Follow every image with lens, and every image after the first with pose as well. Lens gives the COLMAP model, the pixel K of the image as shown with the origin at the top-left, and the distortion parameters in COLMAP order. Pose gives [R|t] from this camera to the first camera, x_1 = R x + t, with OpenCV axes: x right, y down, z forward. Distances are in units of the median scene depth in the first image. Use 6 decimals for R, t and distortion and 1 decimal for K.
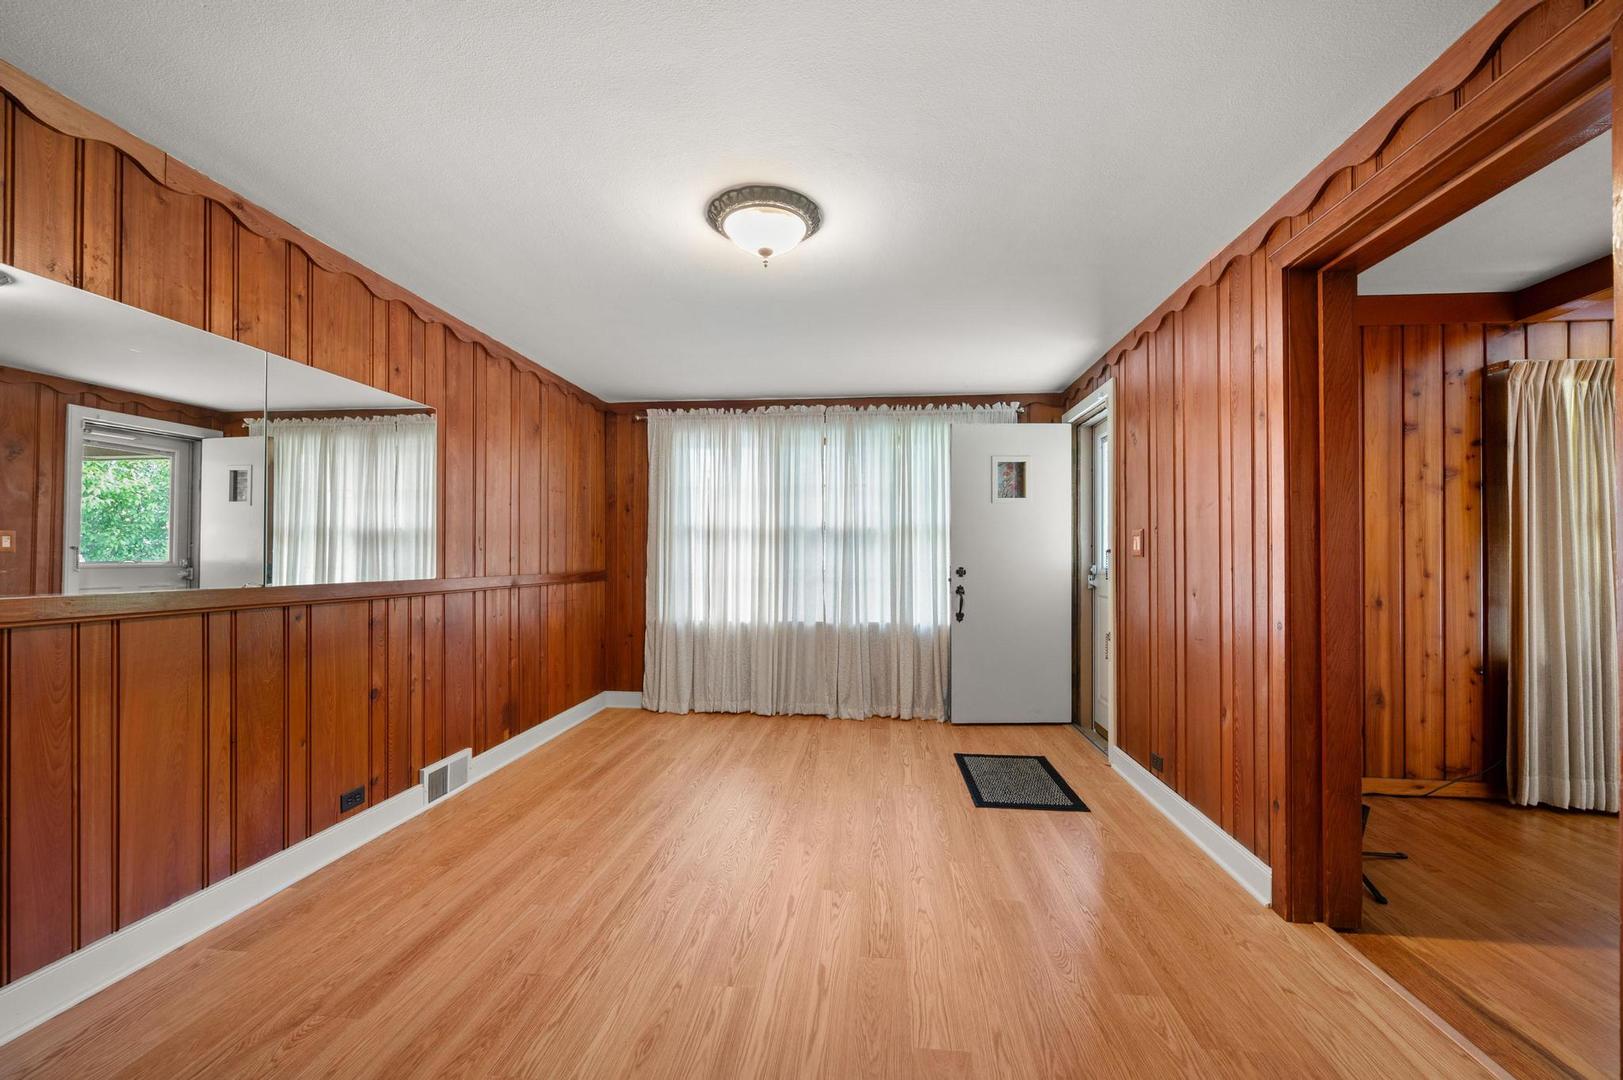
lens RADIAL K [[644.8, 0, 819.4], [0, 644.8, 551.0], [0, 0, 1]] dist [-0.000027, -0.000385]
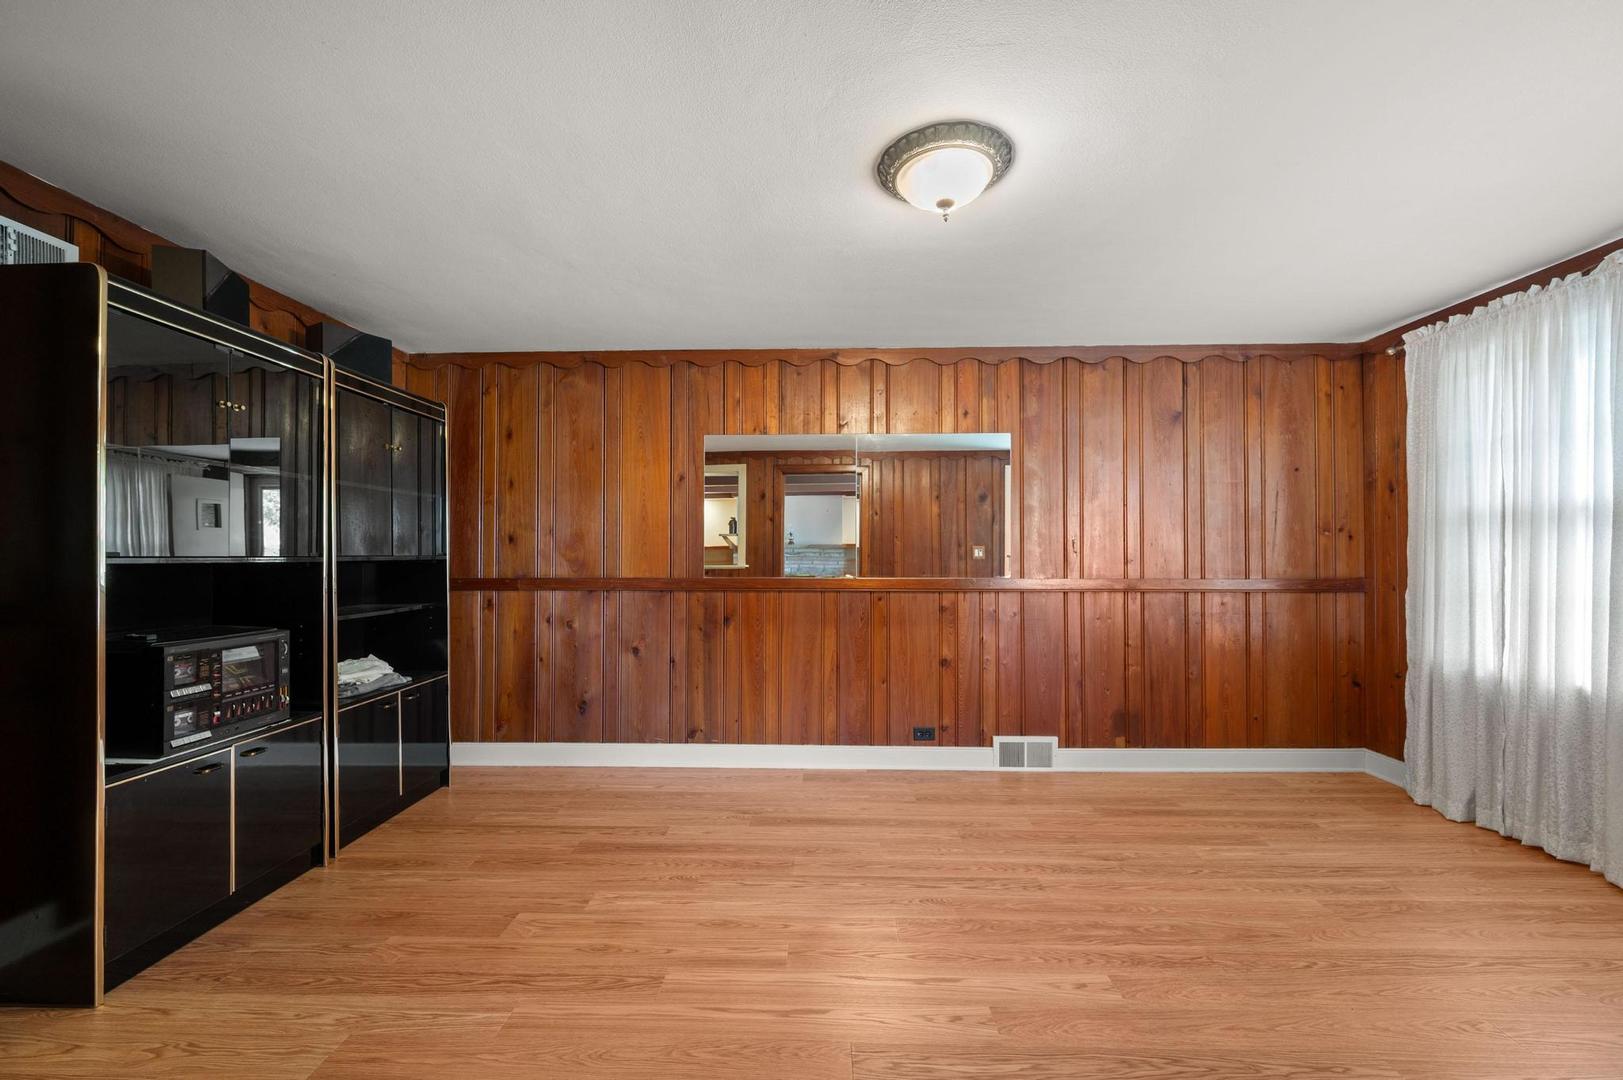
lens RADIAL K [[644.8, 0, 805.1], [0, 644.8, 550.4], [0, 0, 1]] dist [-0.000027, -0.000385]
pose [[0.065594, -0.017380, -0.997695, 0.525937], [0.008781, 0.999820, -0.016840, 0.008197], [0.997808, -0.007656, 0.065735, 0.528073]]
